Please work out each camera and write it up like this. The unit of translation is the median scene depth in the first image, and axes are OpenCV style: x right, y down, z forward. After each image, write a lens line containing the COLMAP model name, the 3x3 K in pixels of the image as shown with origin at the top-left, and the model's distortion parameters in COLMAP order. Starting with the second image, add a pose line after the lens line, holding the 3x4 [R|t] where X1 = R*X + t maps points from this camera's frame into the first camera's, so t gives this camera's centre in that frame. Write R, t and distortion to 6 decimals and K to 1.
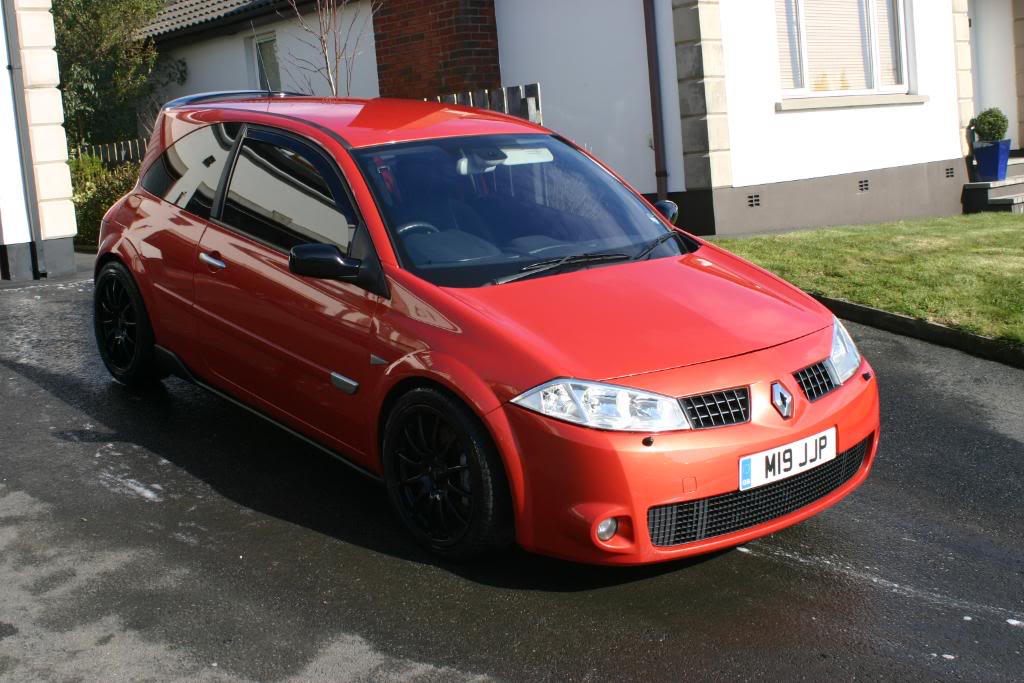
lens RADIAL K [[1346.6, 0, 512.0], [0, 1346.6, 341.5], [0, 0, 1]] dist [-0.132258, -0.017206]
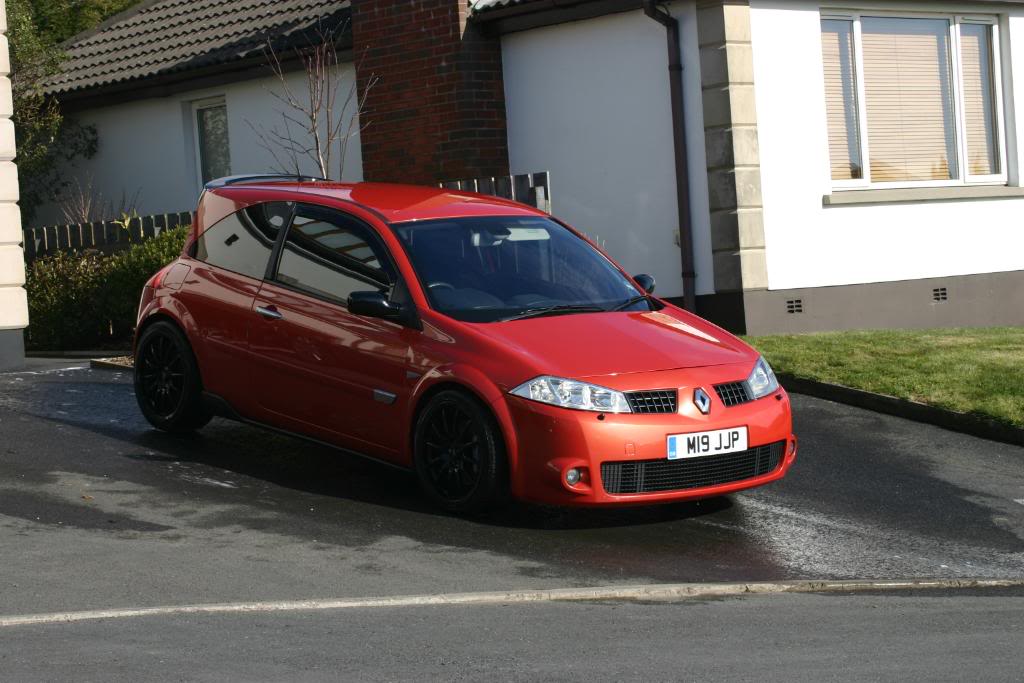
lens RADIAL K [[2678.5, 0, 512.0], [0, 2678.5, 341.5], [0, 0, 1]] dist [0.169811, 0.316856]
pose [[0.999820, 0.017502, -0.007316, 0.012556], [-0.018262, 0.992431, -0.121440, 0.192353], [0.005136, 0.121552, 0.992572, -1.061359]]
